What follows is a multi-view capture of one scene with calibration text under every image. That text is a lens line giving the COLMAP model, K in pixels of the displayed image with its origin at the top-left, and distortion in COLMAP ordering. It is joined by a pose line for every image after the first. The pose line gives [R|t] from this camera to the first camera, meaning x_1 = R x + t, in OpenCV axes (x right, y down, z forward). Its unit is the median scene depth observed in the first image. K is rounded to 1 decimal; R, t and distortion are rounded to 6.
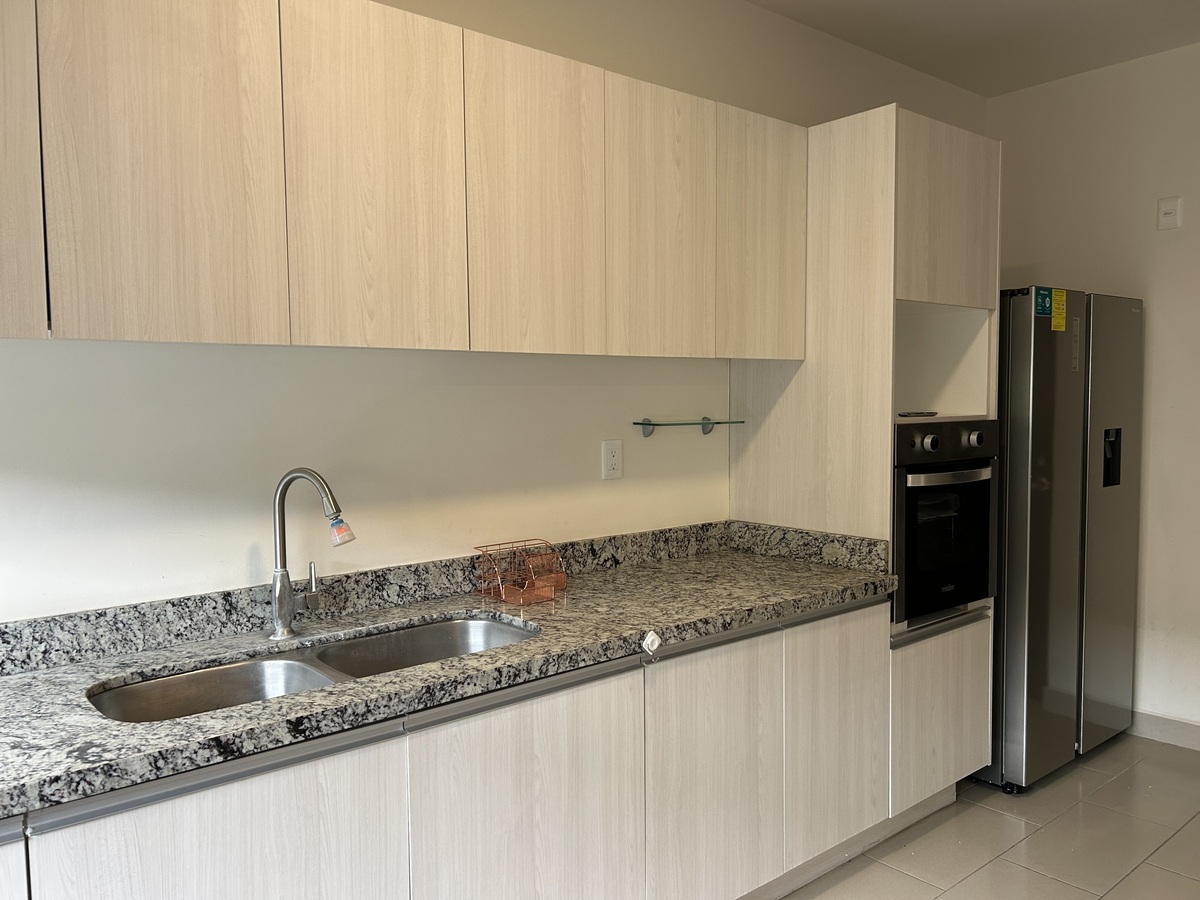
lens RADIAL K [[905.1, 0, 600.0], [0, 905.1, 450.0], [0, 0, 1]] dist [0.055809, -0.004574]
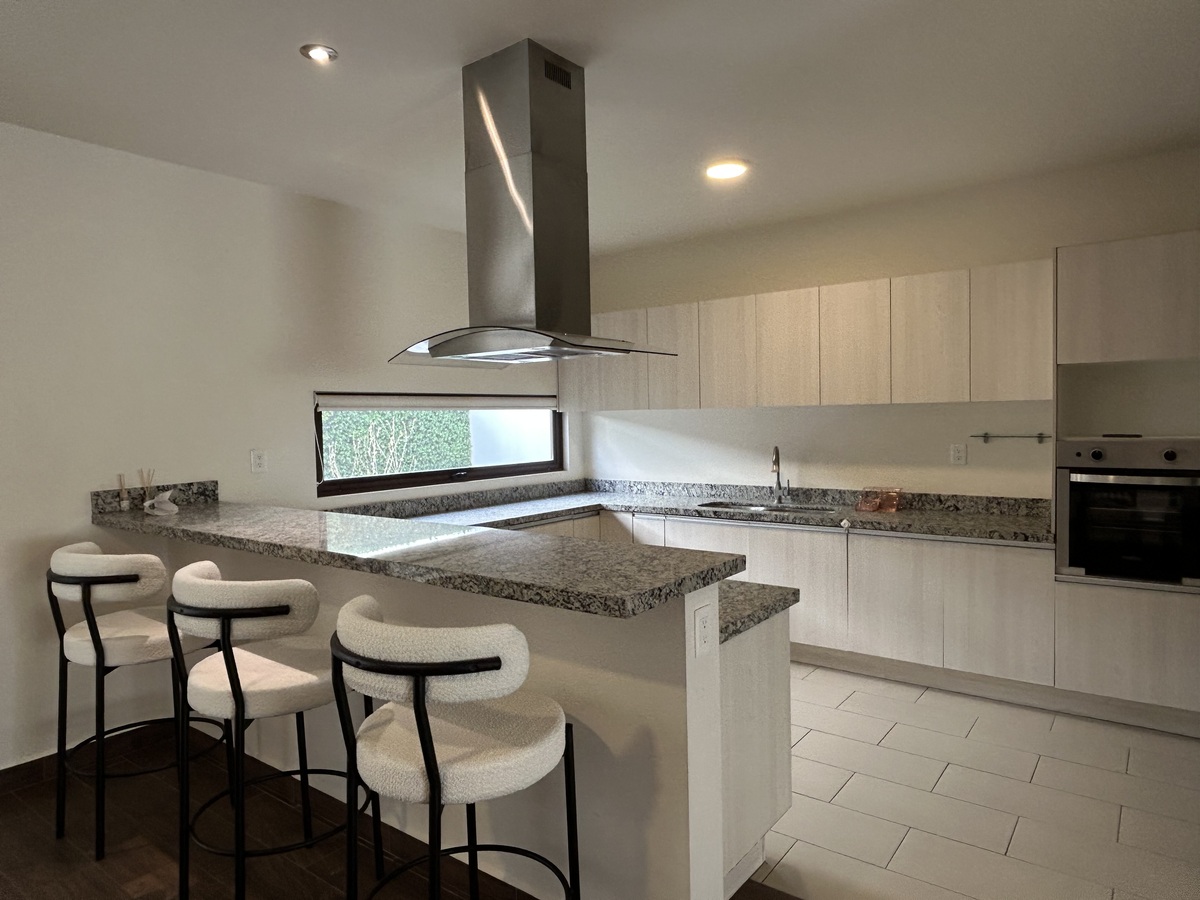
lens RADIAL K [[755.6, 0, 580.0], [0, 755.6, 443.6], [0, 0, 1]] dist [-0.007317, 0.013727]
pose [[0.203727, 0.042133, -0.978121, 1.377771], [-0.040345, 0.998586, 0.034612, -0.034159], [0.978196, 0.032411, 0.205139, -0.094640]]
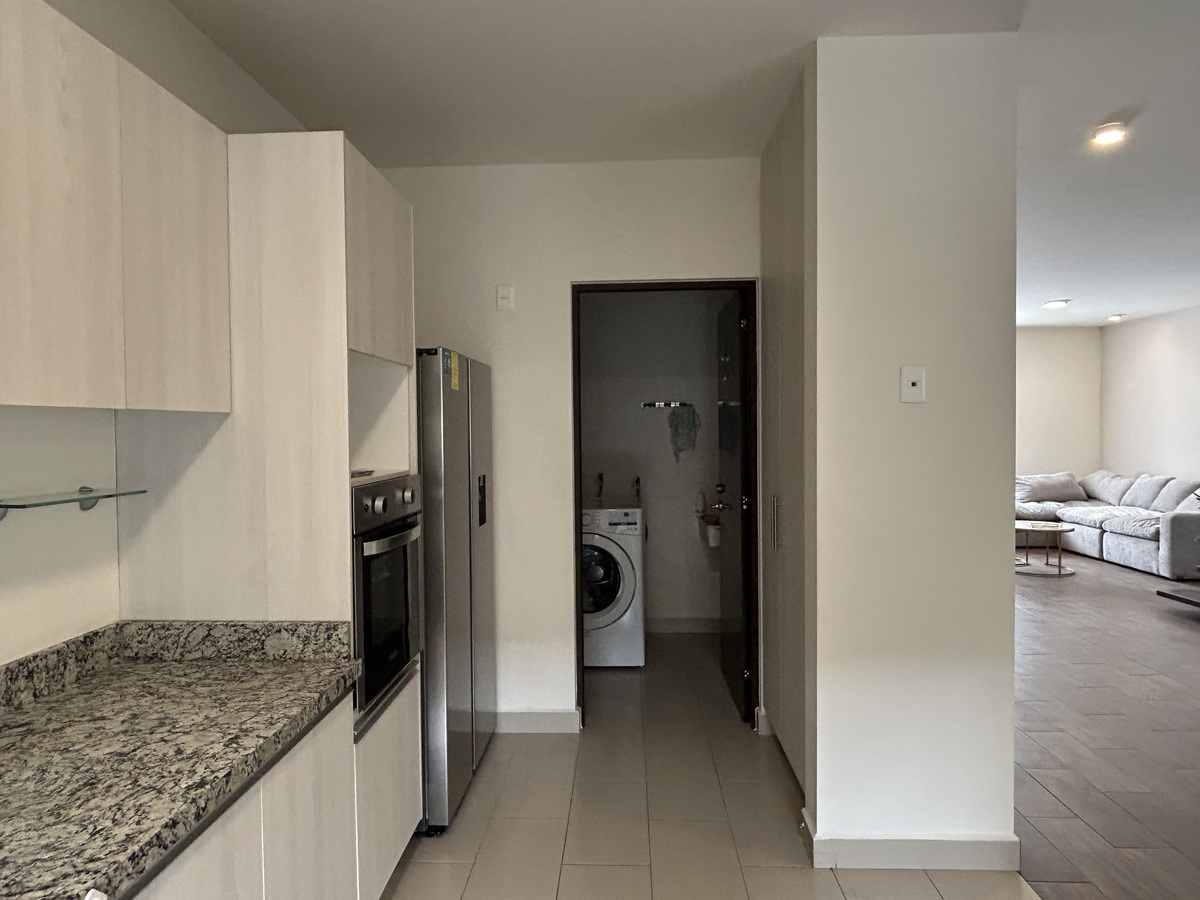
lens RADIAL K [[755.6, 0, 580.0], [0, 755.6, 443.6], [0, 0, 1]] dist [-0.007317, 0.013727]
pose [[0.689253, -0.014283, 0.724380, -0.052890], [0.047494, 0.998546, -0.025503, -0.040460], [-0.722962, 0.051982, 0.688929, 0.312101]]
